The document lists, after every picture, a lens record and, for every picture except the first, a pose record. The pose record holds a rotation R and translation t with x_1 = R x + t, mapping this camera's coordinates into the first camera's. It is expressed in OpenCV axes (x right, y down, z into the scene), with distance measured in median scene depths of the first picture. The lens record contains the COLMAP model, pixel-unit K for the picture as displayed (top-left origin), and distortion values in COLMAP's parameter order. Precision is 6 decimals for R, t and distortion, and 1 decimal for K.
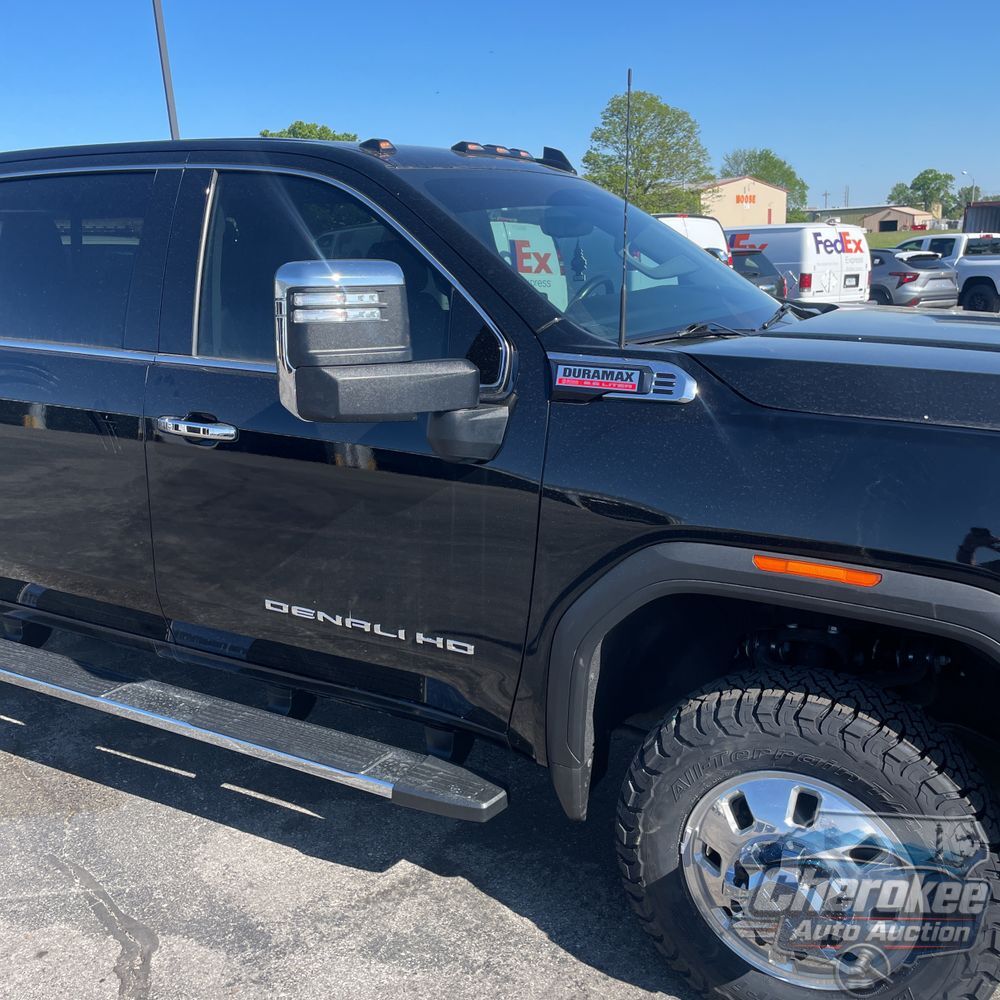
lens RADIAL K [[1008.4, 0, 514.4], [0, 1008.4, 494.6], [0, 0, 1]] dist [0.049560, 0.000000]
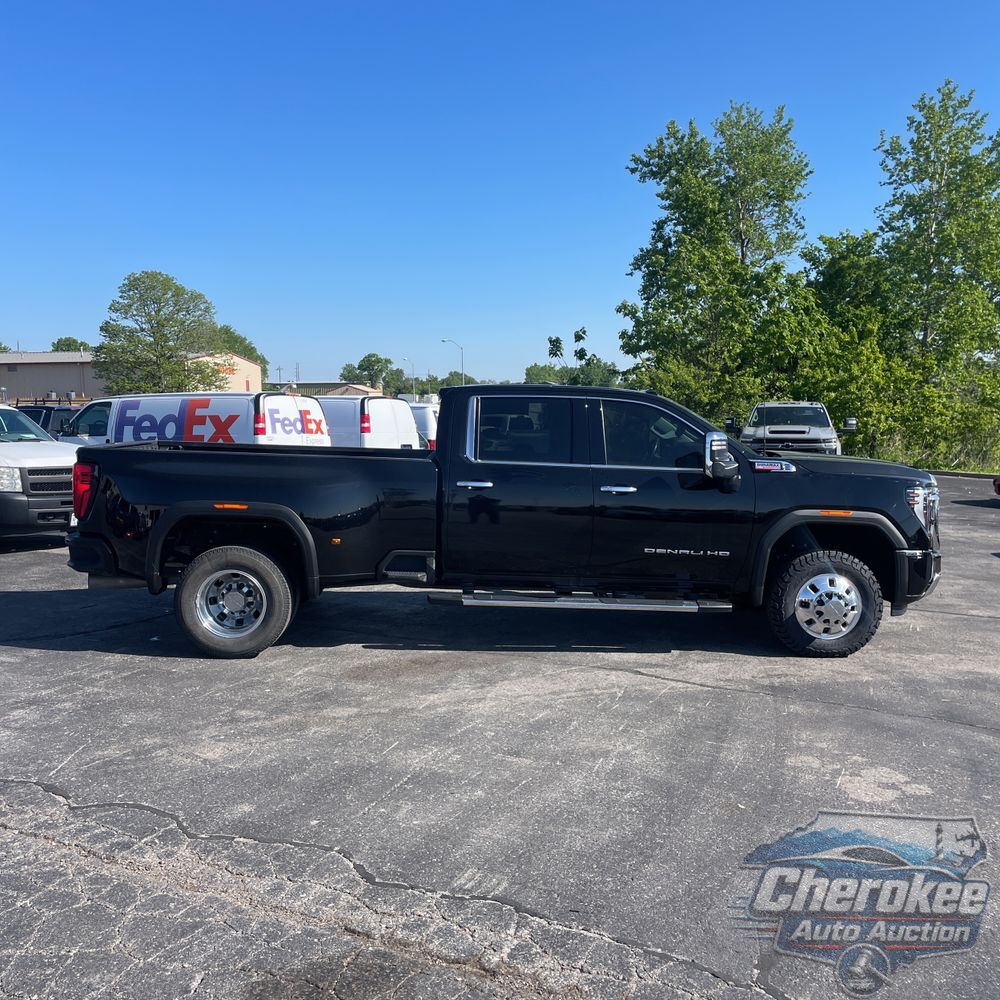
lens RADIAL K [[1008.4, 0, 493.8], [0, 1008.4, 499.2], [0, 0, 1]] dist [0.049560, 0.000000]
pose [[0.875857, -0.017743, 0.482245, -2.002152], [0.092566, 0.986944, -0.131807, 0.304489], [-0.473610, 0.160084, 0.866064, -1.281774]]
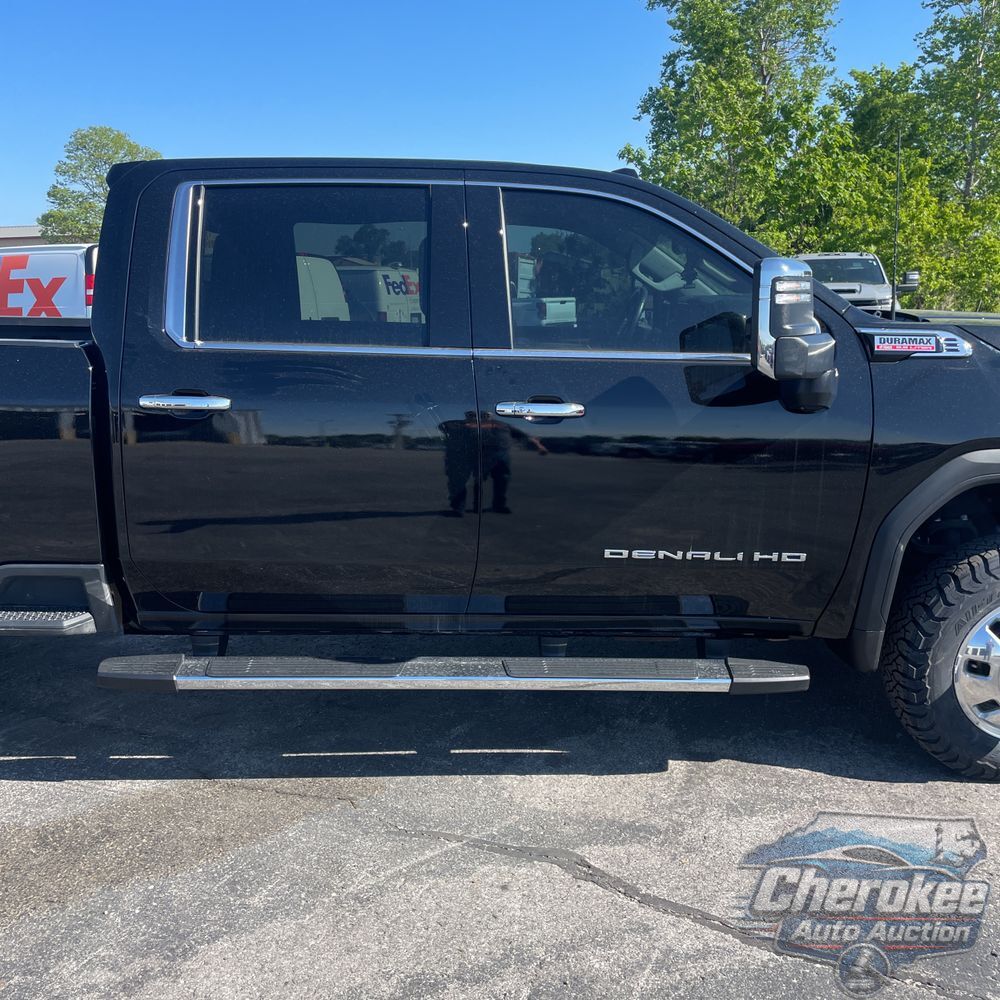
lens RADIAL K [[1008.4, 0, 504.1], [0, 1008.4, 507.7], [0, 0, 1]] dist [0.049560, 0.000000]
pose [[0.875101, -0.096867, 0.474146, -0.917903], [0.111447, 0.993767, -0.002666, 0.045394], [-0.470933, 0.055175, 0.880442, 0.014417]]
